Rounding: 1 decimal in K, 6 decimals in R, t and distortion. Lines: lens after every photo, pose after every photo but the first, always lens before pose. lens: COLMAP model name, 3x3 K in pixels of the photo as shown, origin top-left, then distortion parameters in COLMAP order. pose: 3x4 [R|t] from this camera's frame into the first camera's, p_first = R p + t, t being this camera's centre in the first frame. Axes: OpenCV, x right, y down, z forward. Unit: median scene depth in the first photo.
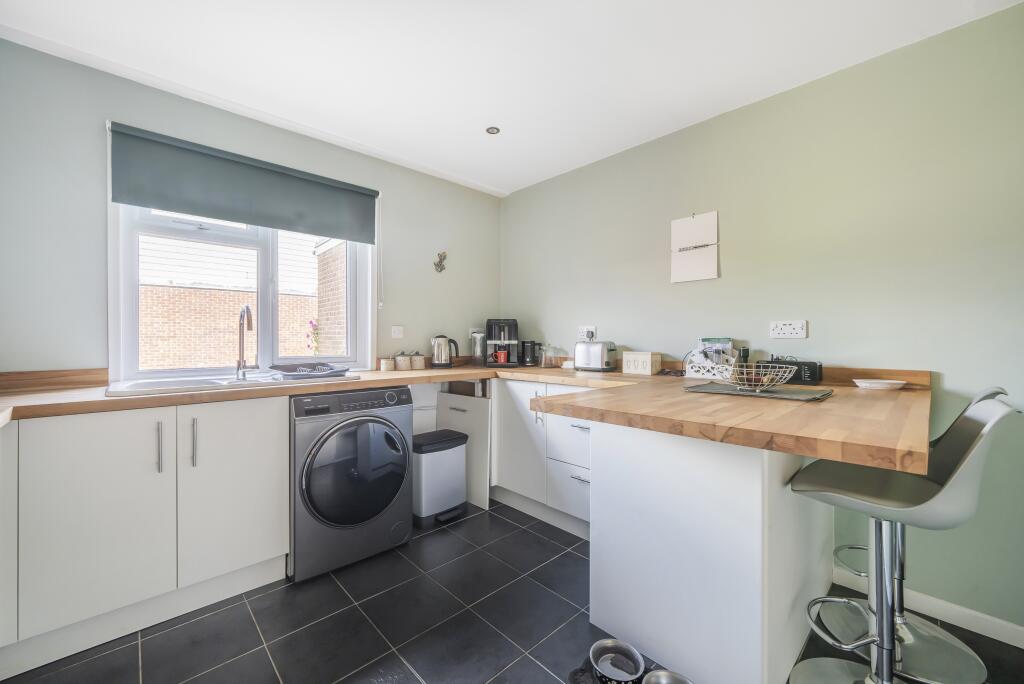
lens RADIAL K [[404.8, 0, 512.0], [0, 404.8, 342.0], [0, 0, 1]] dist [-0.001629, -0.000084]
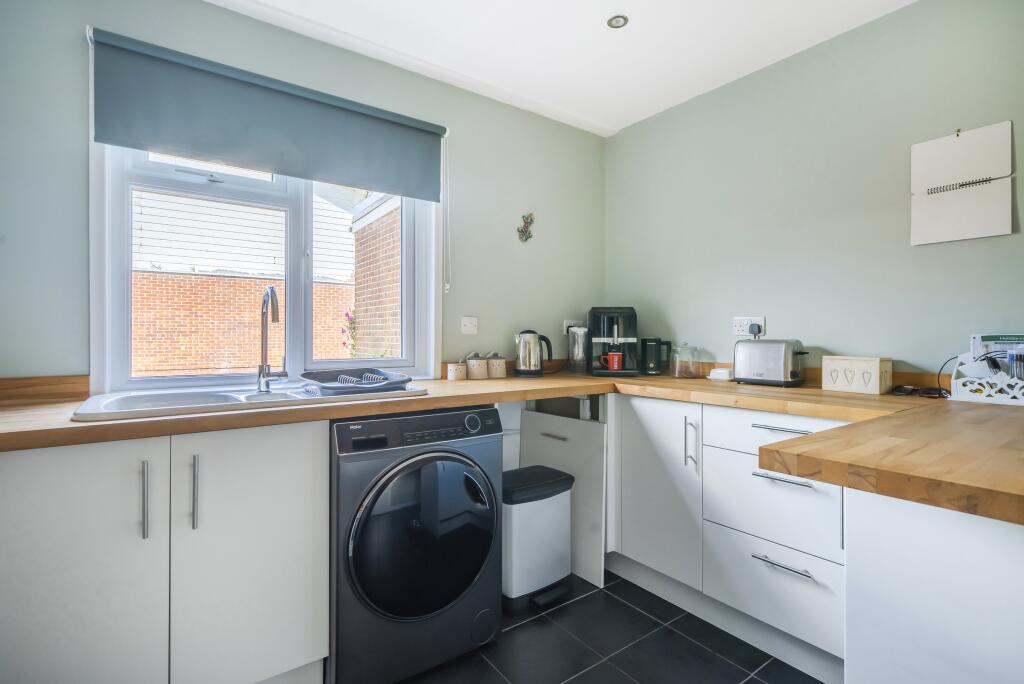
lens RADIAL K [[485.5, 0, 513.2], [0, 485.5, 339.5], [0, 0, 1]] dist [0.002471, 0.000312]
pose [[0.992400, 0.003877, -0.122995, -0.111018], [-0.003785, 0.999992, 0.000975, -0.001007], [0.122998, -0.000502, 0.992407, 0.176309]]
